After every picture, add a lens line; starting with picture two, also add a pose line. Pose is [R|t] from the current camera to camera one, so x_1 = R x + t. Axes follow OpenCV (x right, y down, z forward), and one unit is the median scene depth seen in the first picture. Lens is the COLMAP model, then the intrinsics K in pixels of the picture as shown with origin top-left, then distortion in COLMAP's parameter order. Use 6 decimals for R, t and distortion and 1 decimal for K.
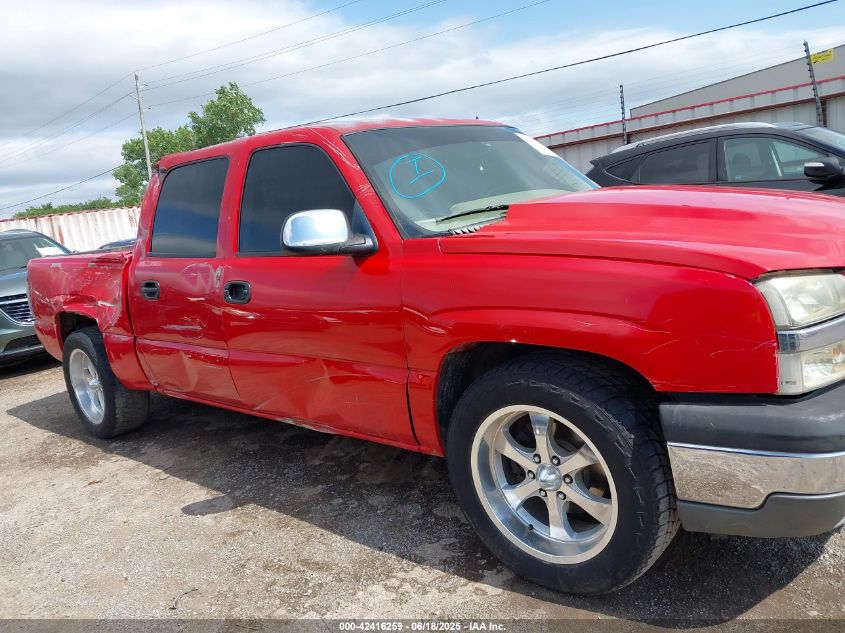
lens RADIAL K [[672.7, 0, 413.5], [0, 672.7, 315.3], [0, 0, 1]] dist [-0.000594, 0.002080]
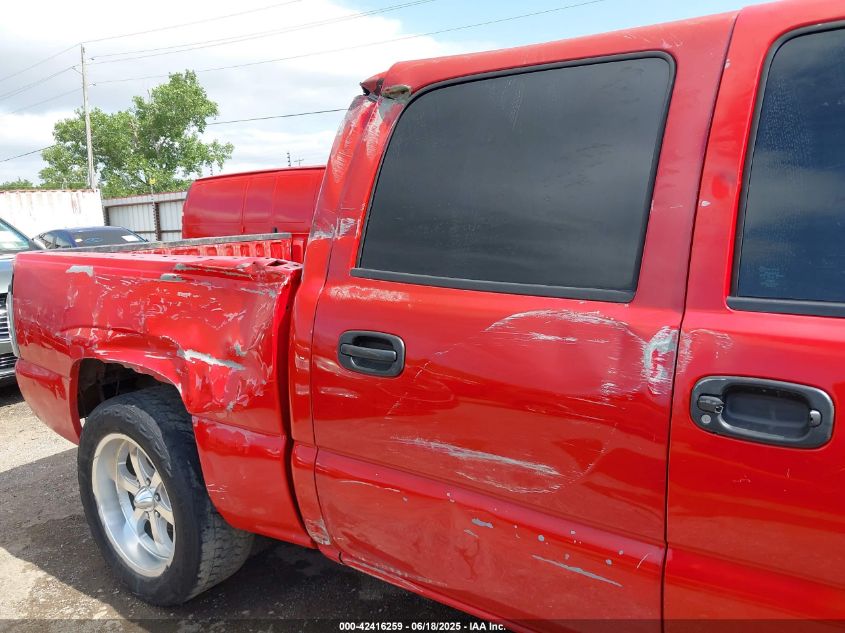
lens RADIAL K [[672.7, 0, 429.4], [0, 672.7, 317.8], [0, 0, 1]] dist [-0.000594, 0.002080]
pose [[0.990214, 0.066898, 0.122481, -0.332444], [-0.064787, 0.997675, -0.021136, -0.044149], [-0.123611, 0.012994, 0.992246, 0.453161]]
